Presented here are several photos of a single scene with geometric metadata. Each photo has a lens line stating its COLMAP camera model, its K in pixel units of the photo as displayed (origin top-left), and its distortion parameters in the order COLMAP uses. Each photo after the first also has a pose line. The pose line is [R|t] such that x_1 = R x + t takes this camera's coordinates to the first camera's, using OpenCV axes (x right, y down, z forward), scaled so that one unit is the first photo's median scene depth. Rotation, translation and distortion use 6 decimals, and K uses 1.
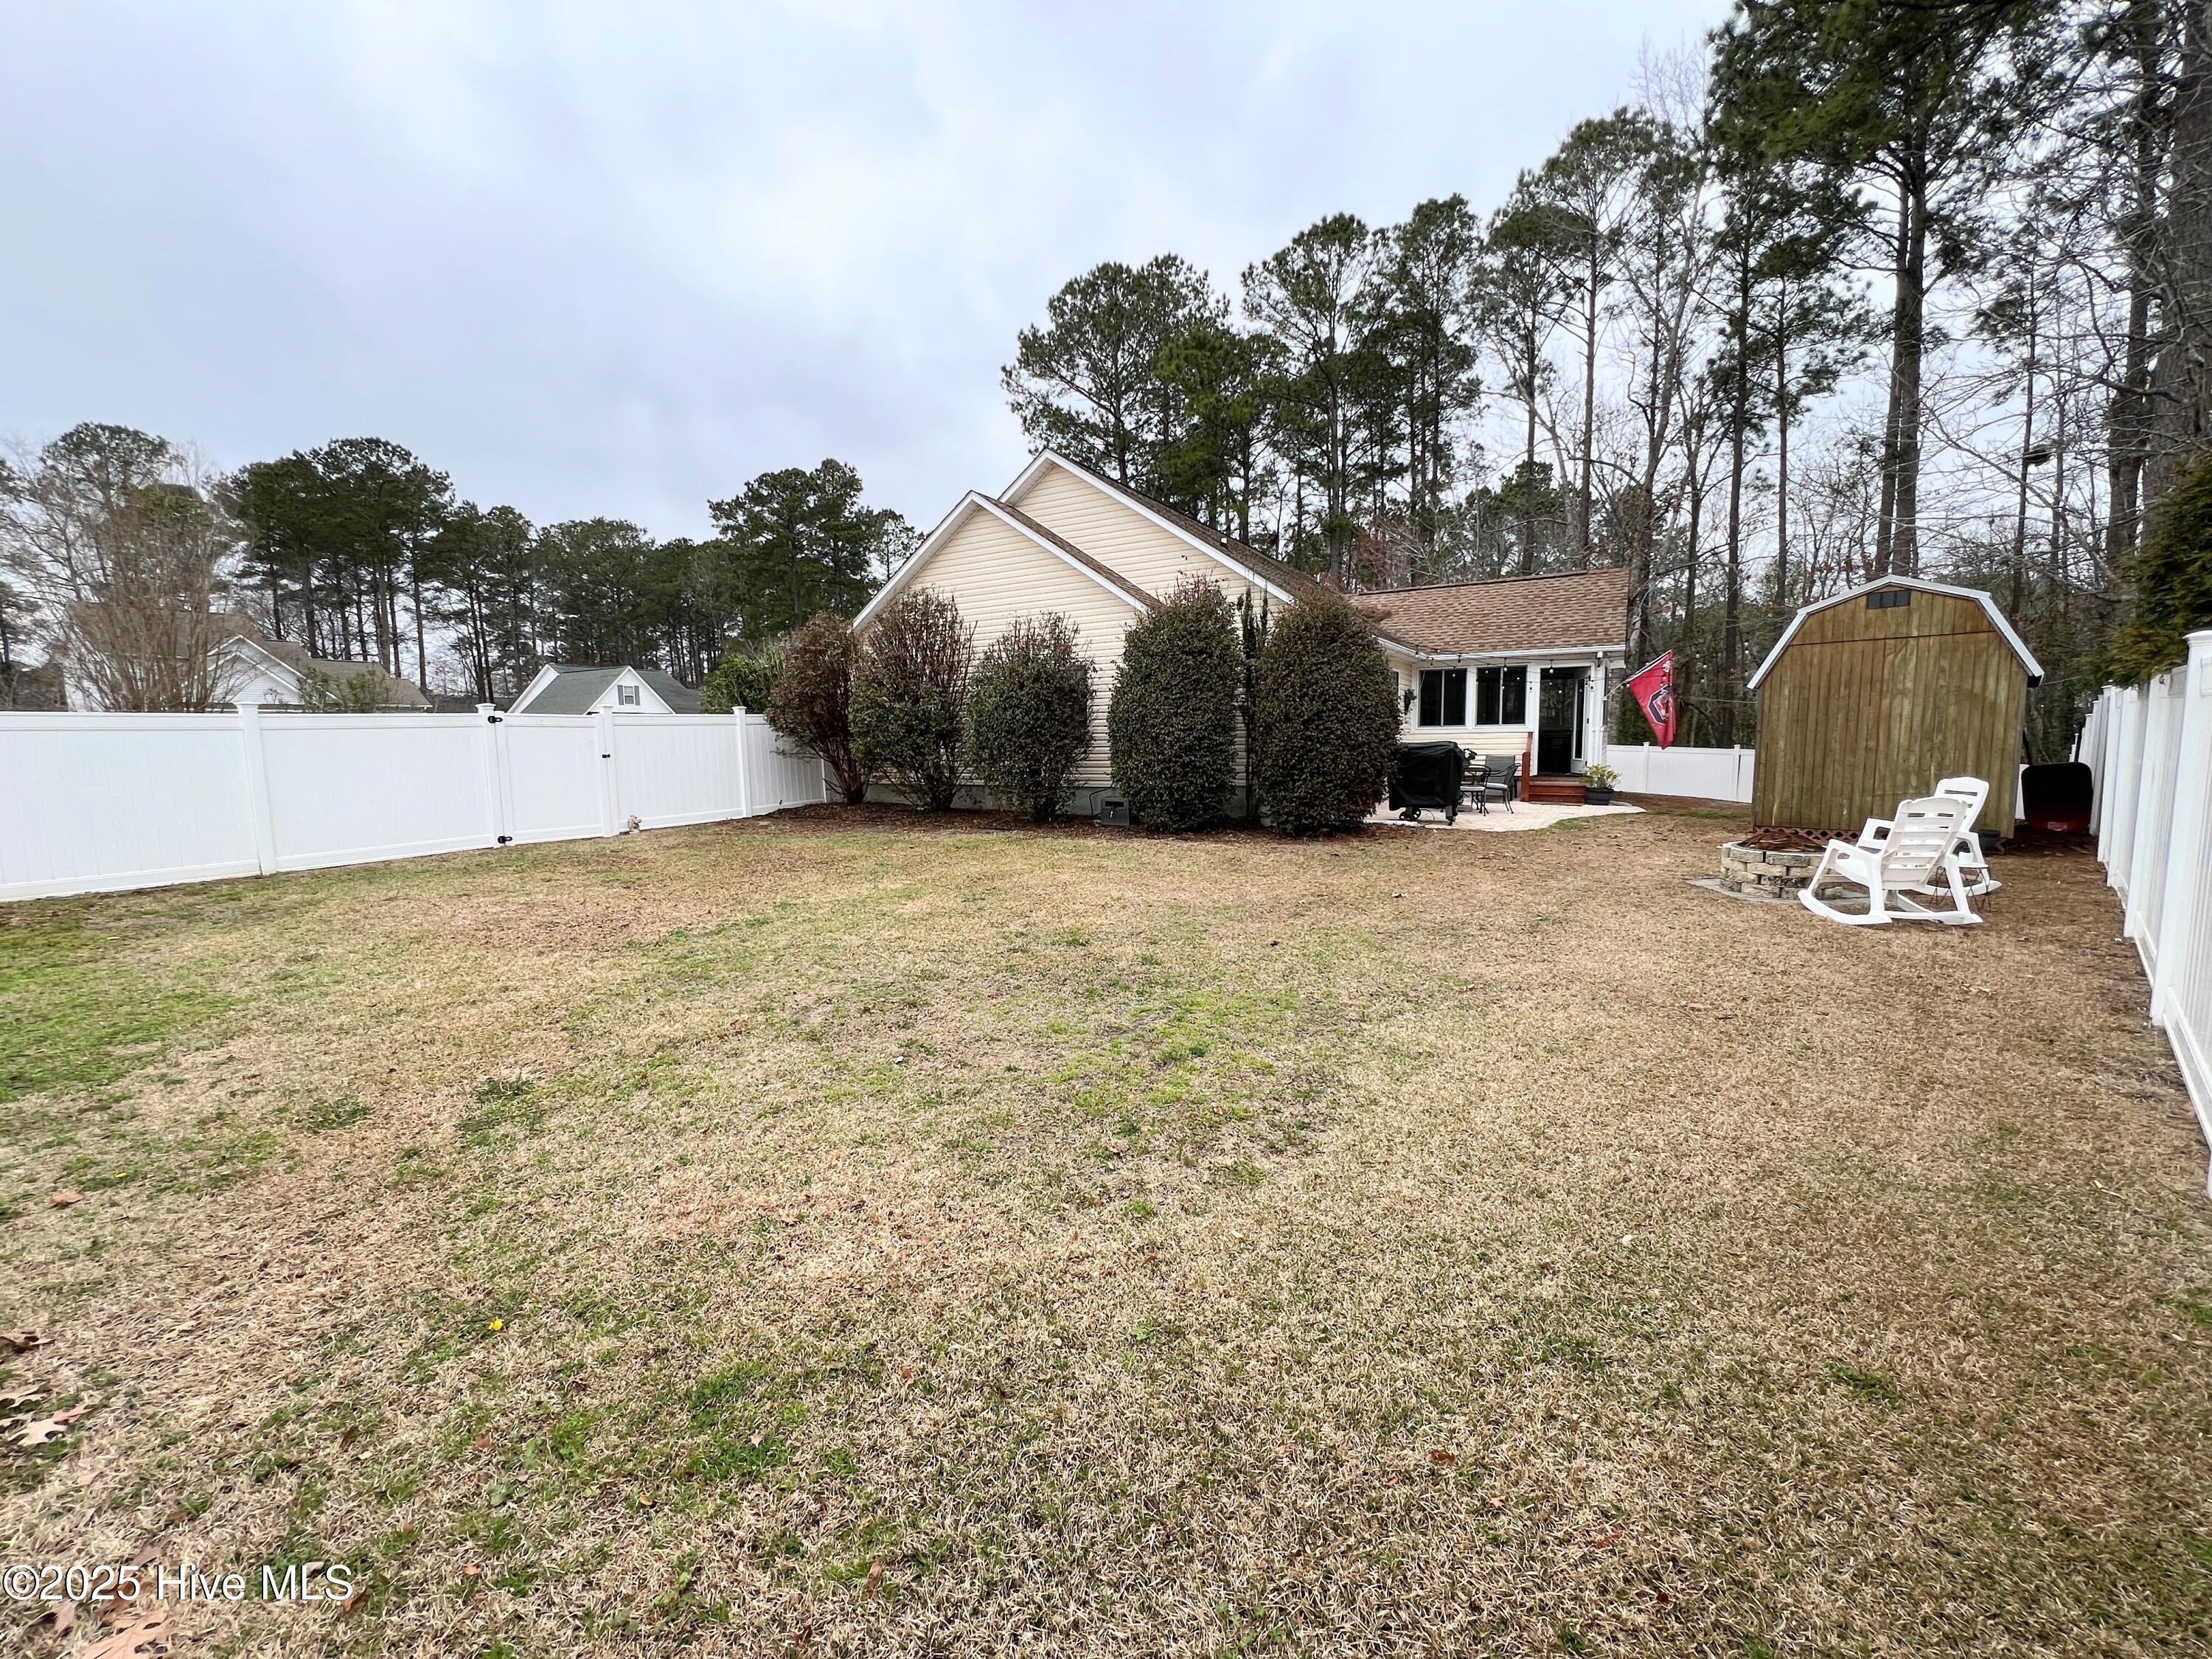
lens RADIAL K [[883.5, 0, 1106.0], [0, 883.5, 829.5], [0, 0, 1]] dist [-0.001823, -0.000435]
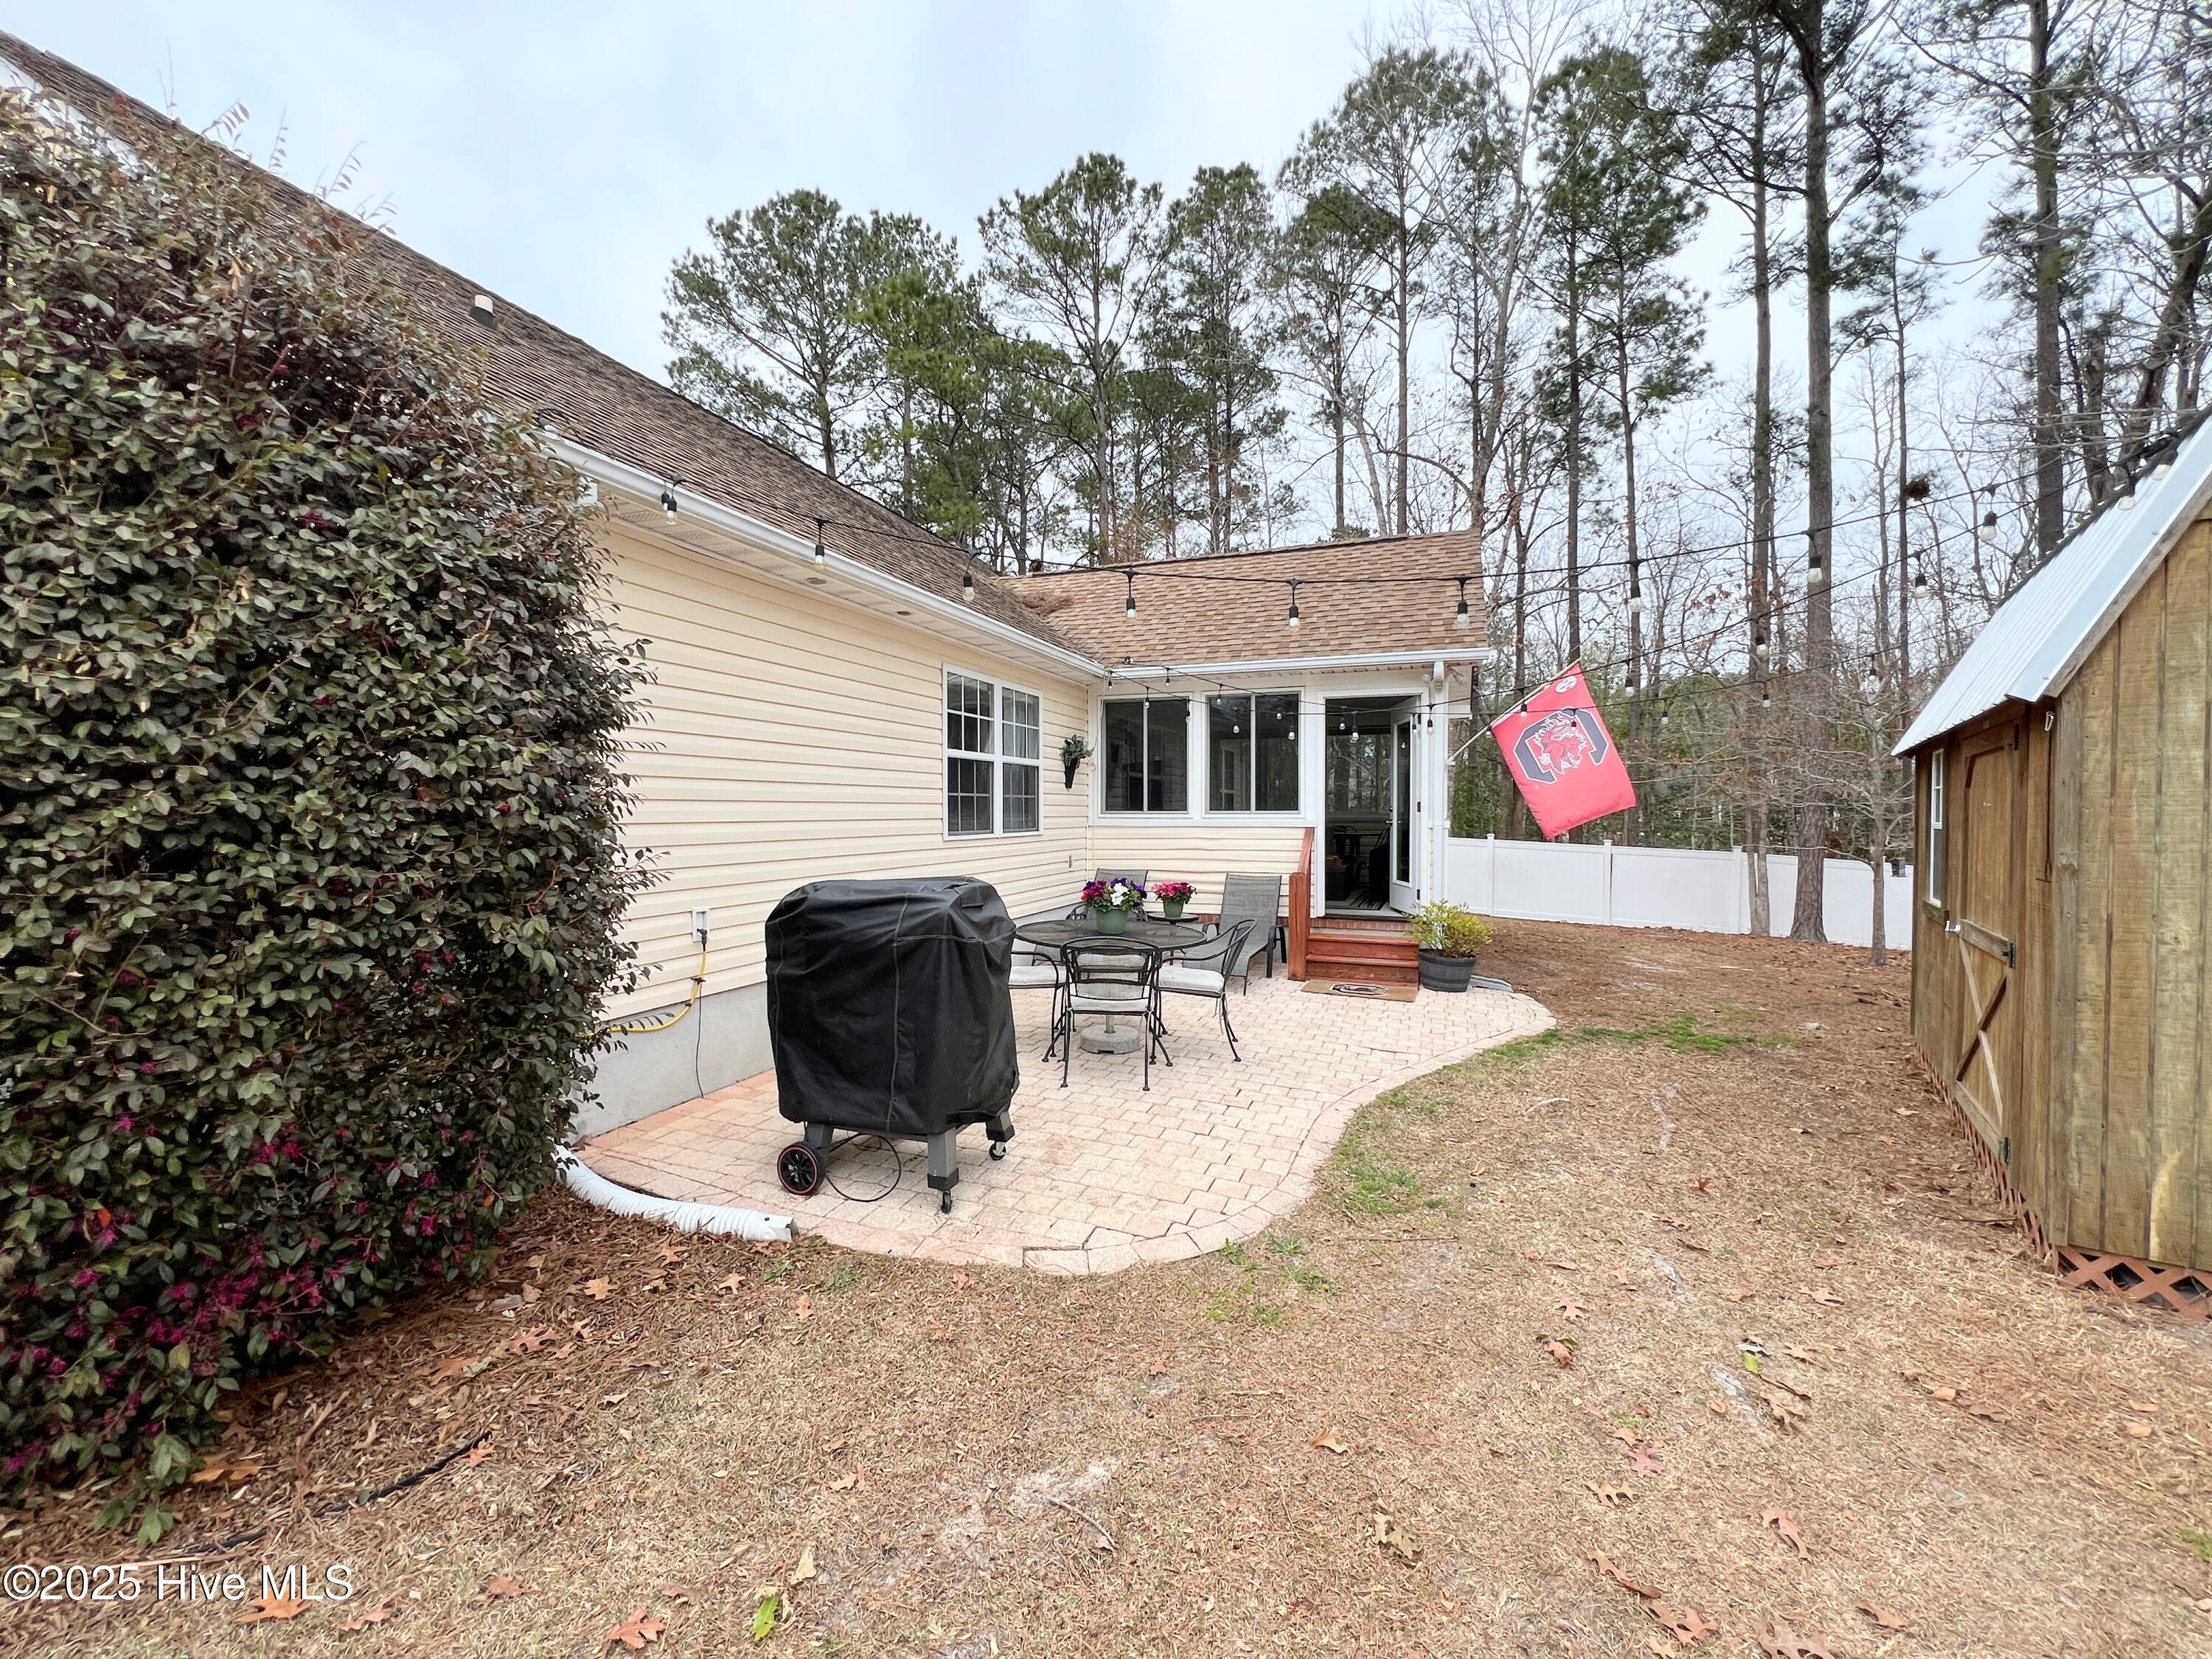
lens RADIAL K [[903.3, 0, 1113.2], [0, 903.3, 836.5], [0, 0, 1]] dist [0.002247, 0.000021]
pose [[0.984001, 0.007491, 0.178007, 0.147426], [0.006431, 0.996971, -0.077507, -0.034955], [-0.178048, 0.077412, 0.980972, 0.274633]]
